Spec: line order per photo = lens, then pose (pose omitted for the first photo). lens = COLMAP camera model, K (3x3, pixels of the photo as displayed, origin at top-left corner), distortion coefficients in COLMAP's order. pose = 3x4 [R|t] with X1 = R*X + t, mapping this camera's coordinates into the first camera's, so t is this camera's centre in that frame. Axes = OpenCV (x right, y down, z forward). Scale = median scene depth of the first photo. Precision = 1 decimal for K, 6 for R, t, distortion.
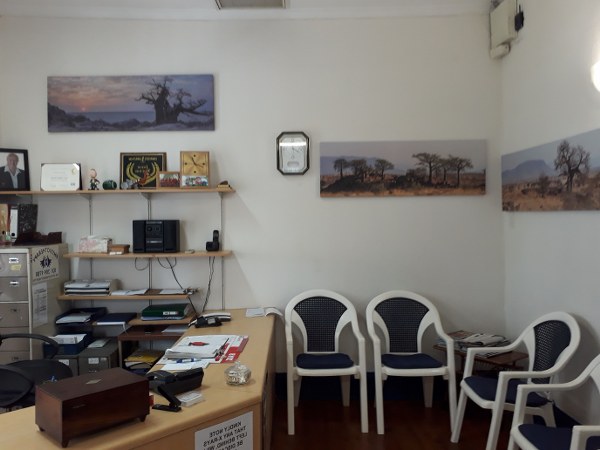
lens RADIAL K [[506.7, 0, 300.0], [0, 506.7, 225.0], [0, 0, 1]] dist [0.050147, -0.123876]
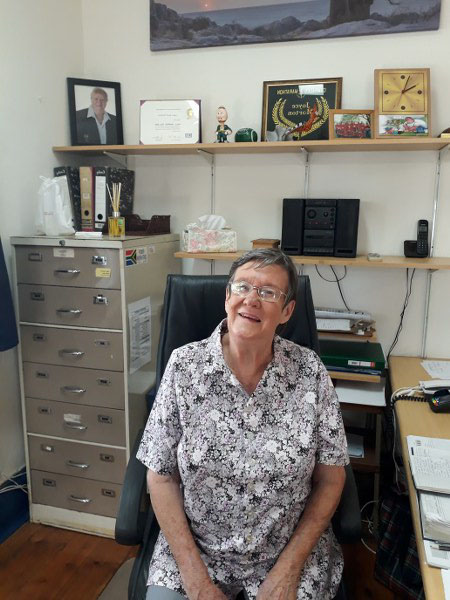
lens RADIAL K [[506.7, 0, 225.0], [0, 506.7, 300.0], [0, 0, 1]] dist [0.050147, -0.123876]
pose [[0.958702, 0.072739, -0.274953, -0.220666], [-0.032633, 0.988490, 0.147722, 0.021852], [0.282533, -0.132649, 0.950042, 0.405706]]
